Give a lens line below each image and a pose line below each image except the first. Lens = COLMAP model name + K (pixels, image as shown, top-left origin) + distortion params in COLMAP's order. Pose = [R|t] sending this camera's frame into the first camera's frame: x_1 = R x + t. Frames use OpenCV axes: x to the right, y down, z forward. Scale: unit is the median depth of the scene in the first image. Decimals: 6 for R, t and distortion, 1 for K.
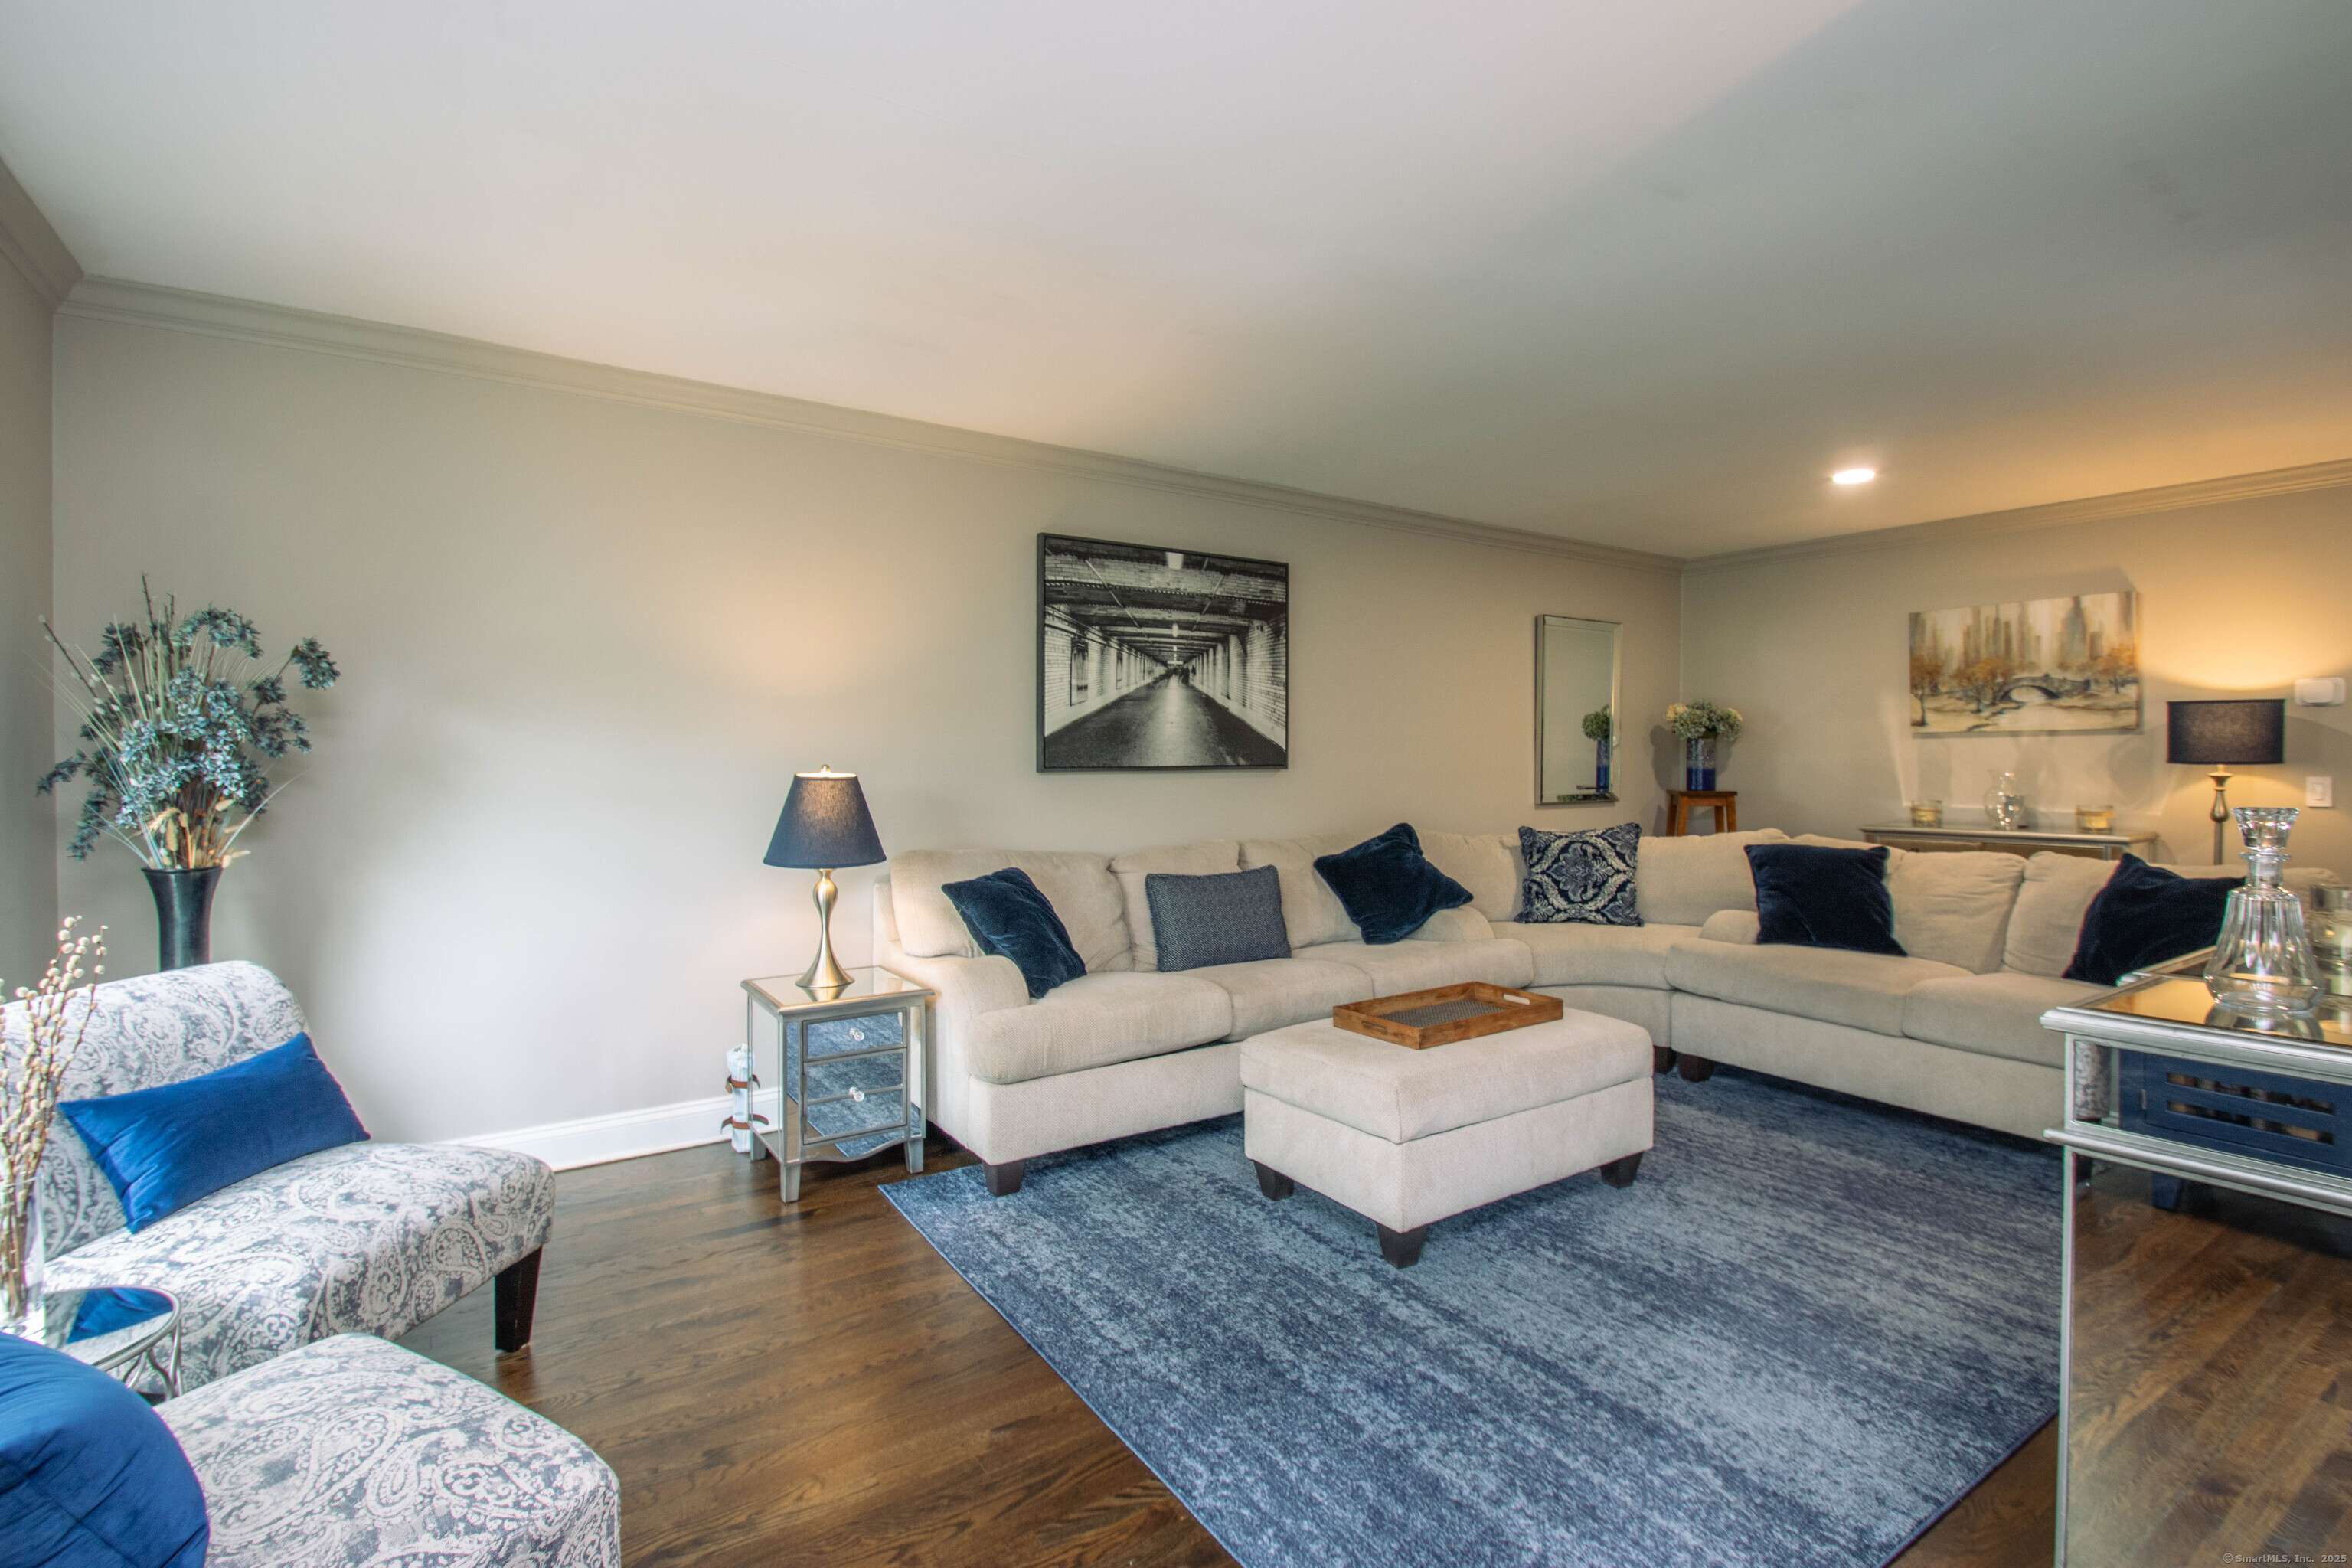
lens RADIAL K [[1105.2, 0, 1163.4], [0, 1105.2, 786.5], [0, 0, 1]] dist [-0.000137, -0.009998]
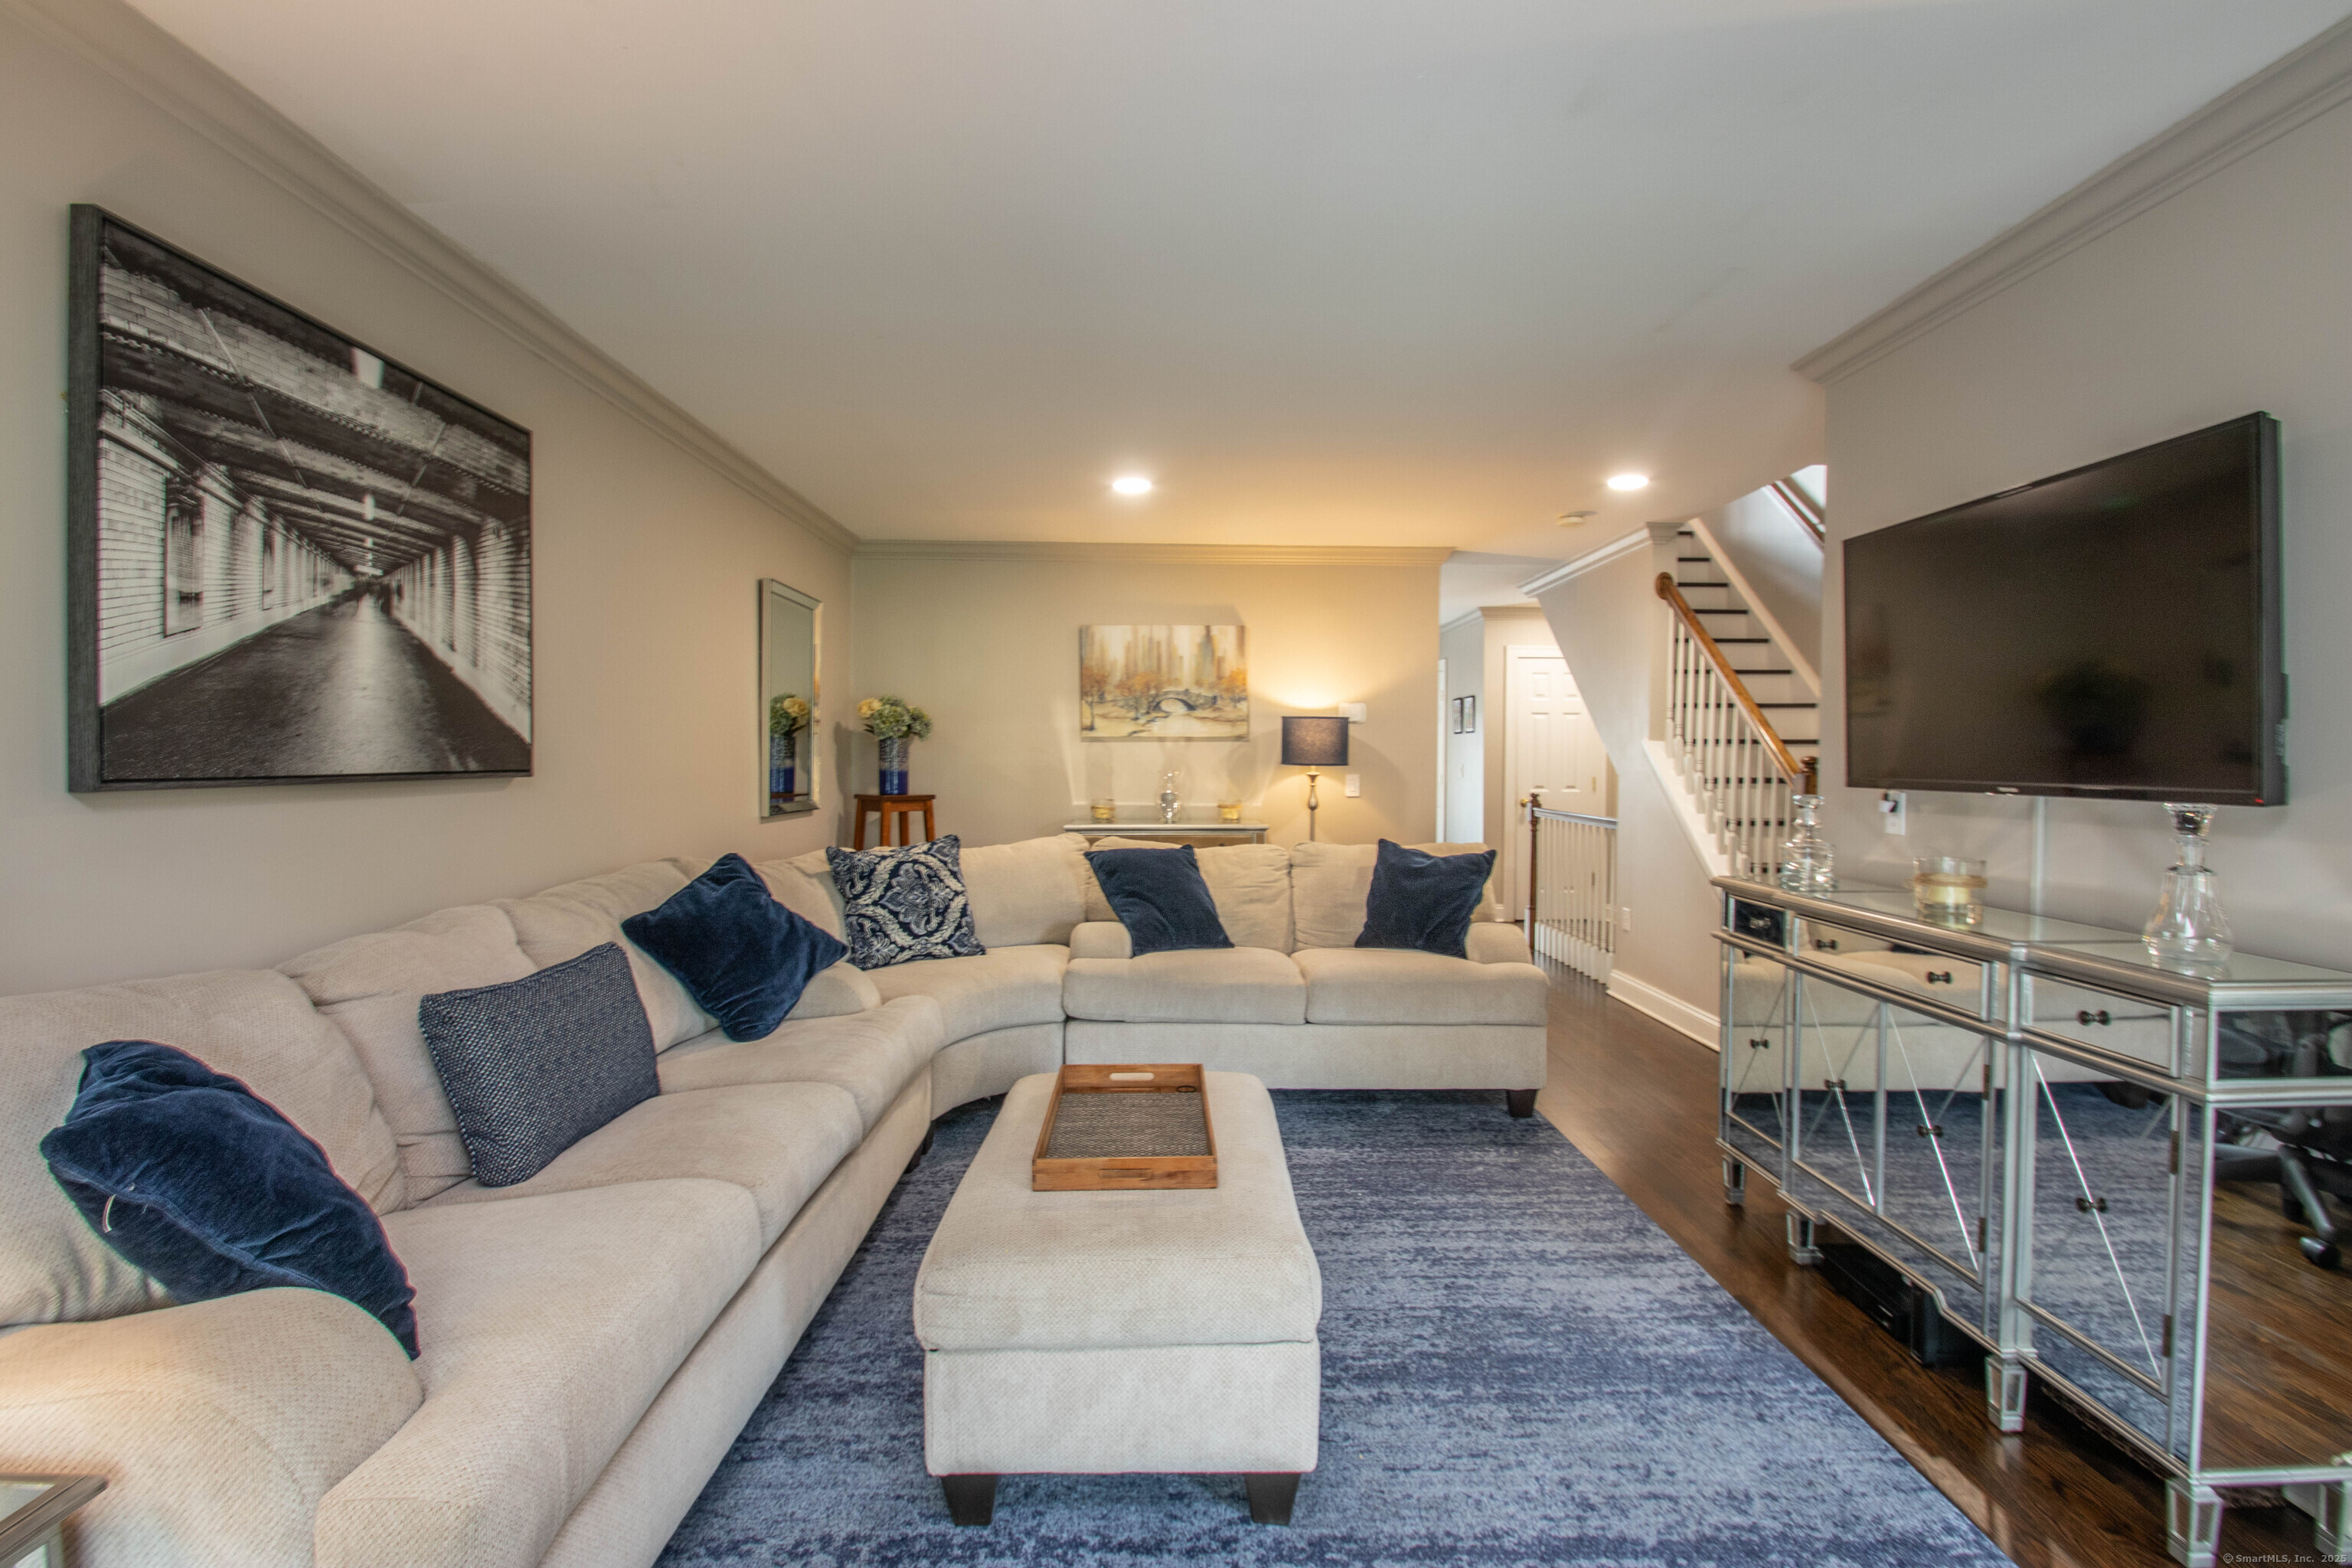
lens RADIAL K [[1105.2, 0, 1195.8], [0, 1105.2, 790.3], [0, 0, 1]] dist [-0.000137, -0.009998]
pose [[0.526371, -0.021253, 0.849989, -0.220205], [0.018529, 0.999737, 0.013523, -0.010634], [-0.850053, 0.008631, 0.526626, 0.406254]]
